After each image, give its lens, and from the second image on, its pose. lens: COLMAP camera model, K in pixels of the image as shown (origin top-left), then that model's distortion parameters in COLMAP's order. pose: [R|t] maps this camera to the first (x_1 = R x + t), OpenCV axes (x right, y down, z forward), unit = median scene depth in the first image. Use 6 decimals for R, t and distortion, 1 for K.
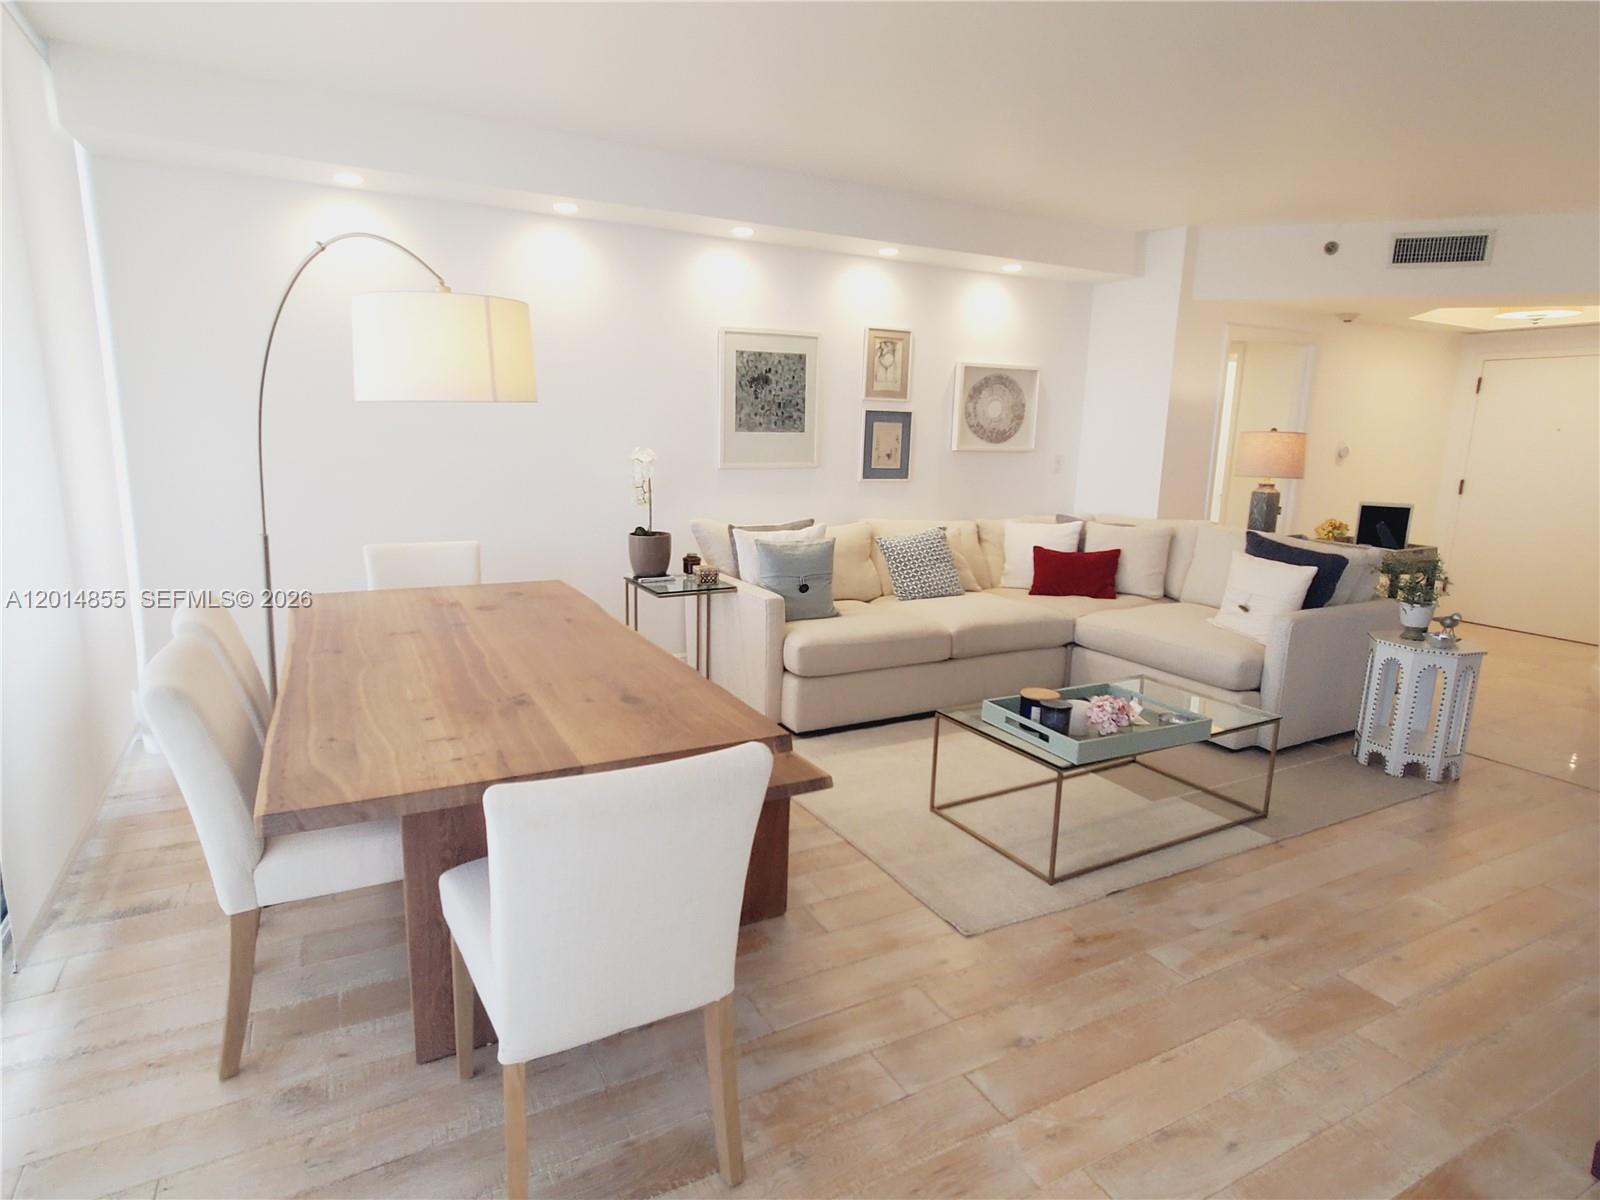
lens RADIAL K [[883.1, 0, 785.7], [0, 883.1, 590.7], [0, 0, 1]] dist [0.005245, 0.001299]
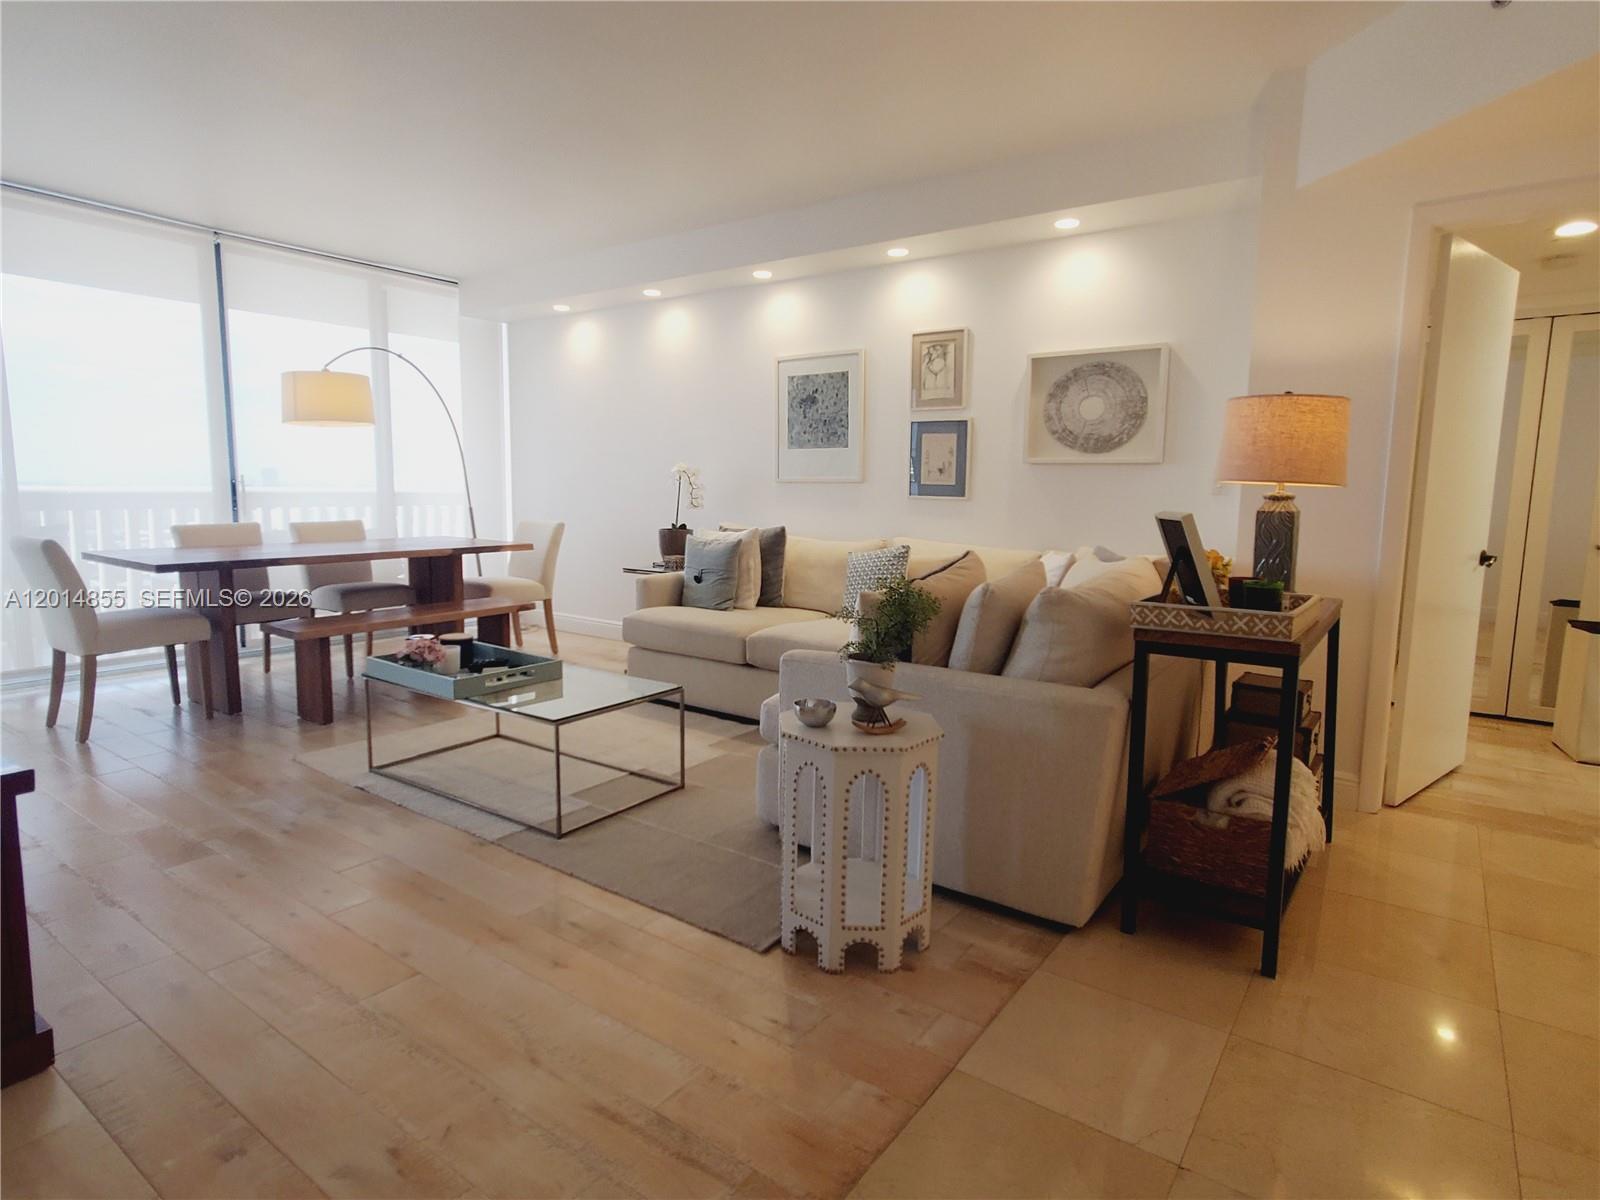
lens RADIAL K [[883.1, 0, 788.7], [0, 883.1, 593.2], [0, 0, 1]] dist [0.005245, 0.001299]
pose [[0.434403, 0.091924, -0.896016, 0.881306], [-0.172694, 0.984823, 0.017310, -0.020051], [0.884008, 0.147217, 0.443685, 0.497781]]
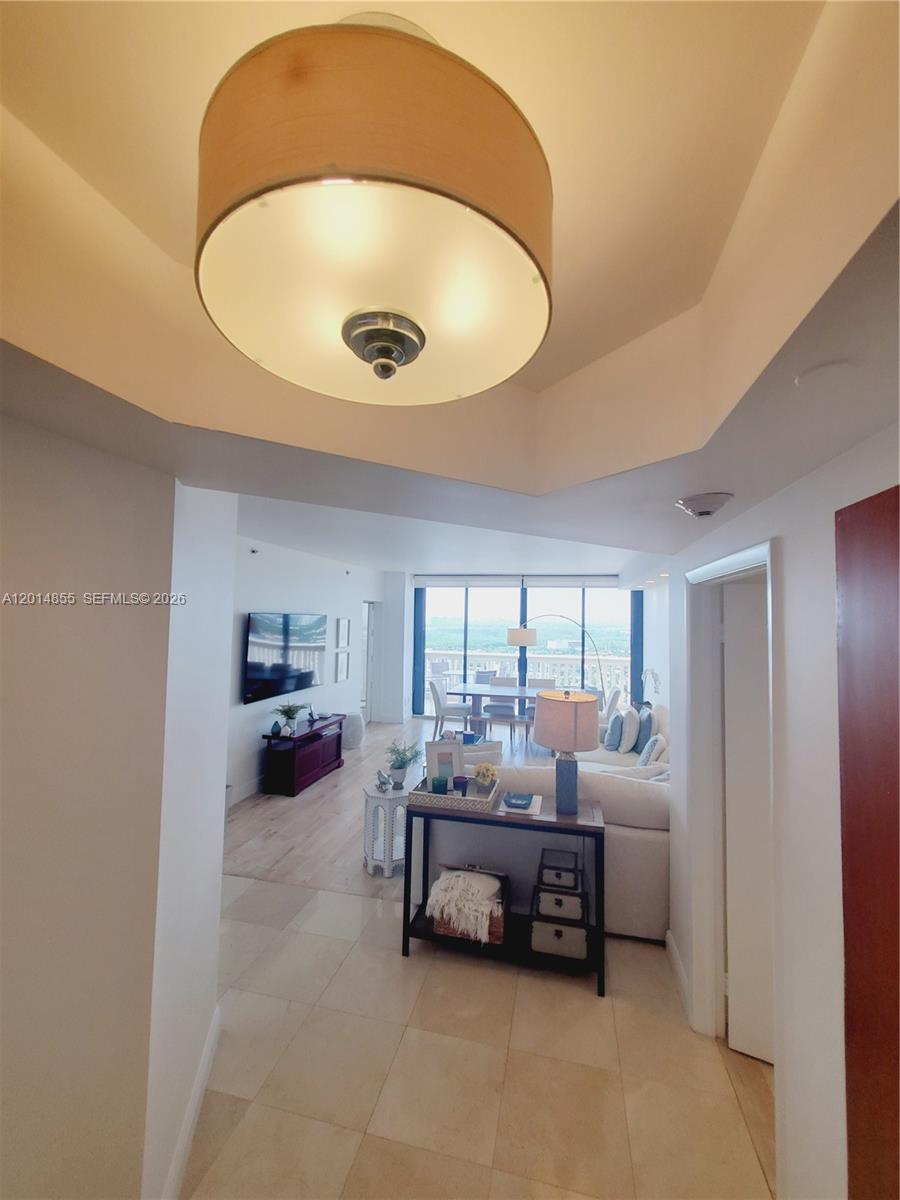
lens RADIAL K [[475.8, 0, 449.6], [0, 475.8, 597.3], [0, 0, 1]] dist [-0.005561, 0.000271]
pose [[-0.658557, -0.070938, -0.749180, 0.996460], [-0.177787, 0.982031, 0.063294, -0.283350], [0.731229, 0.174877, -0.659335, 1.187573]]
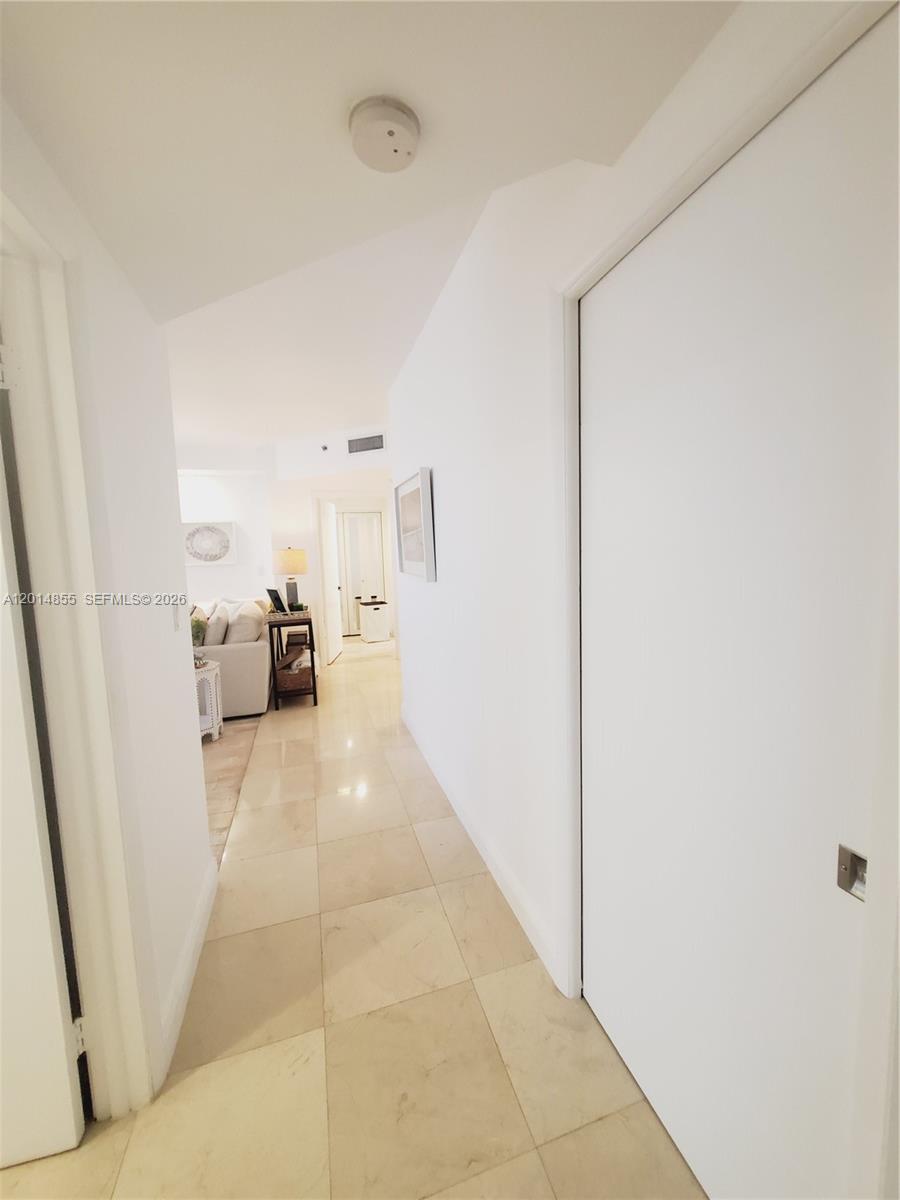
lens RADIAL K [[475.8, 0, 459.5], [0, 475.8, 595.5], [0, 0, 1]] dist [-0.005561, 0.000271]
pose [[0.982474, -0.035851, -0.182919, 1.036555], [0.019863, 0.995878, -0.088505, 0.008130], [0.185338, 0.083321, 0.979136, 0.113341]]
